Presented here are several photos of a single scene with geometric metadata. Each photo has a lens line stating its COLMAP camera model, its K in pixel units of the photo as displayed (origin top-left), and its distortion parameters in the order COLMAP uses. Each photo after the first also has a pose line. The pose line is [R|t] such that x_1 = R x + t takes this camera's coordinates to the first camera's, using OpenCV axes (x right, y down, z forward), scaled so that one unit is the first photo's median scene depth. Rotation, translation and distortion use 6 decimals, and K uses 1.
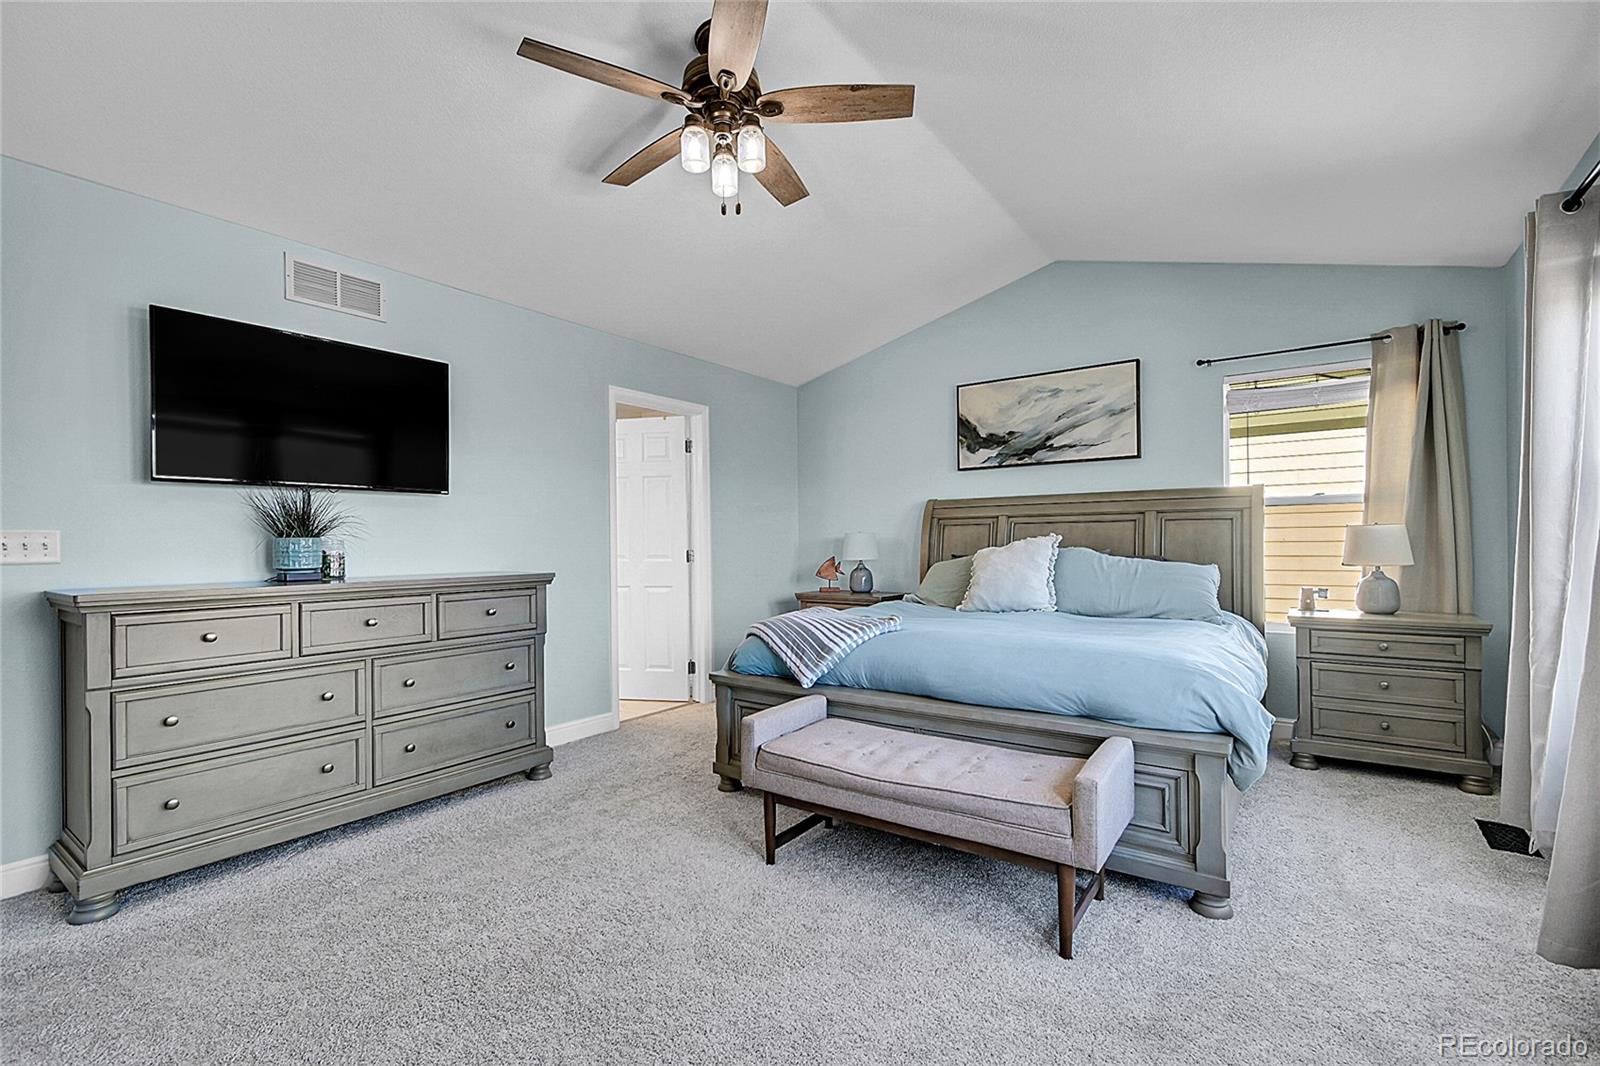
lens RADIAL K [[705.5, 0, 804.8], [0, 705.5, 539.5], [0, 0, 1]] dist [0.000808, -0.000002]
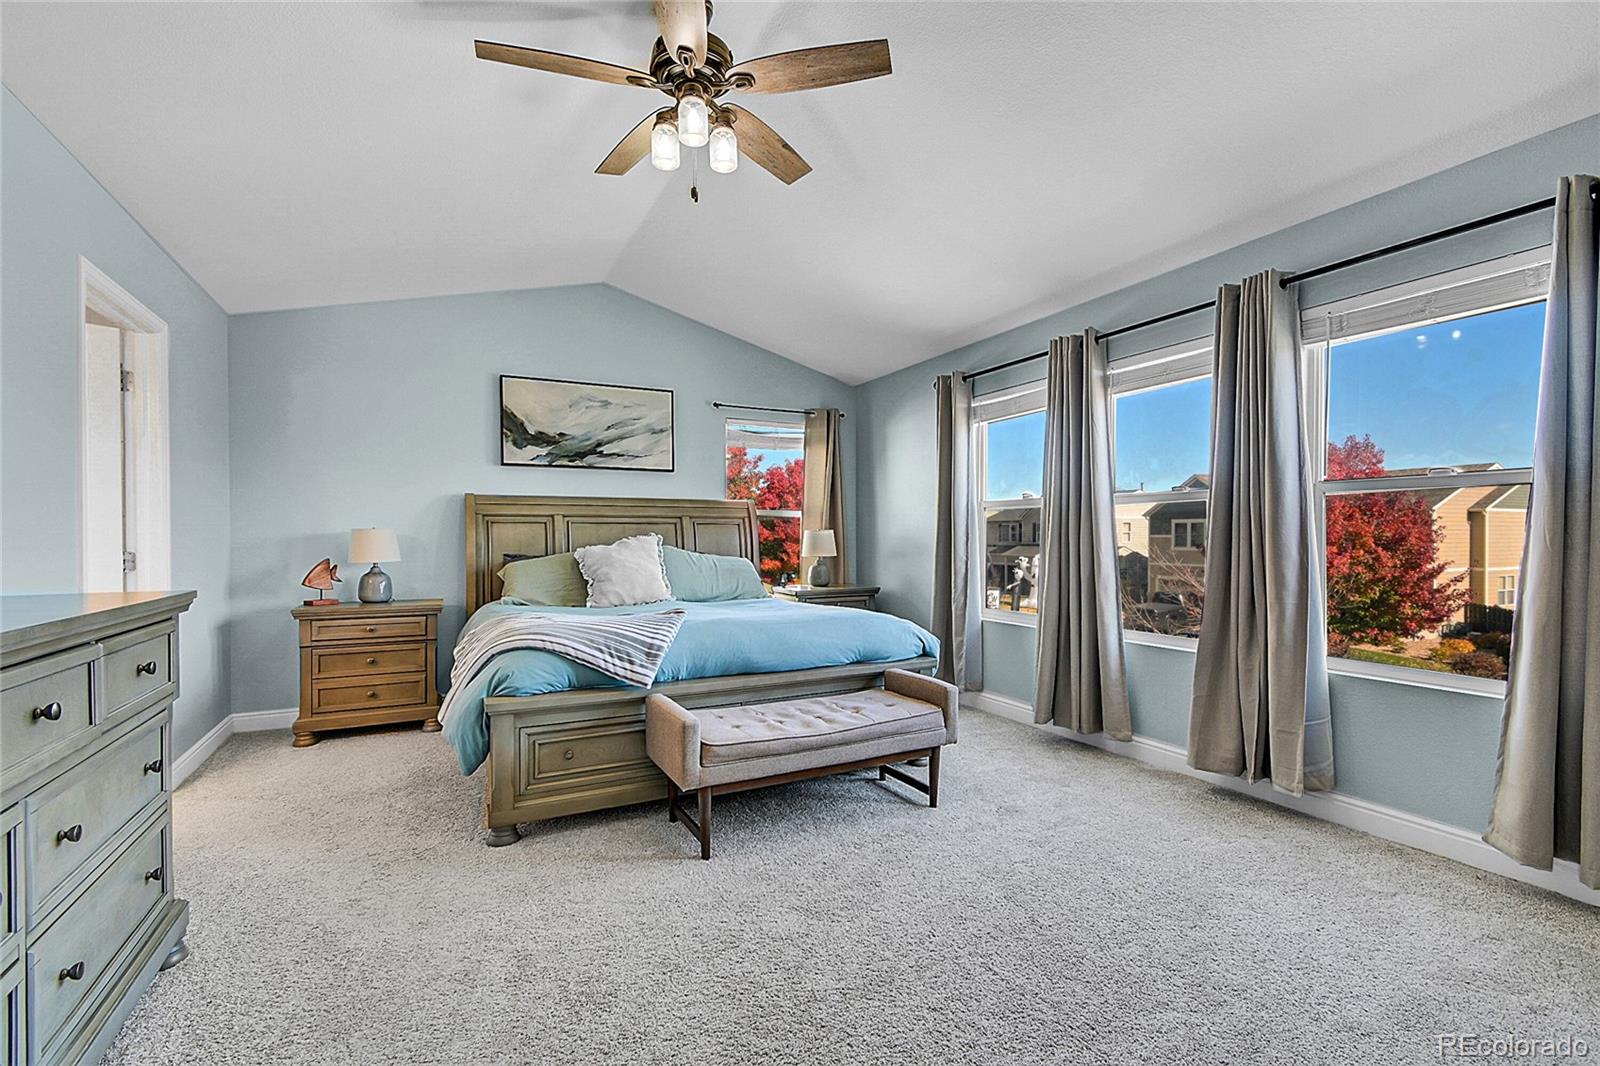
lens RADIAL K [[705.5, 0, 805.7], [0, 705.5, 541.7], [0, 0, 1]] dist [0.000808, -0.000002]
pose [[0.461868, 0.002469, 0.886945, -0.466673], [-0.005496, 0.999985, 0.000079, 0.003053], [-0.886932, -0.004911, 0.461874, 0.217891]]
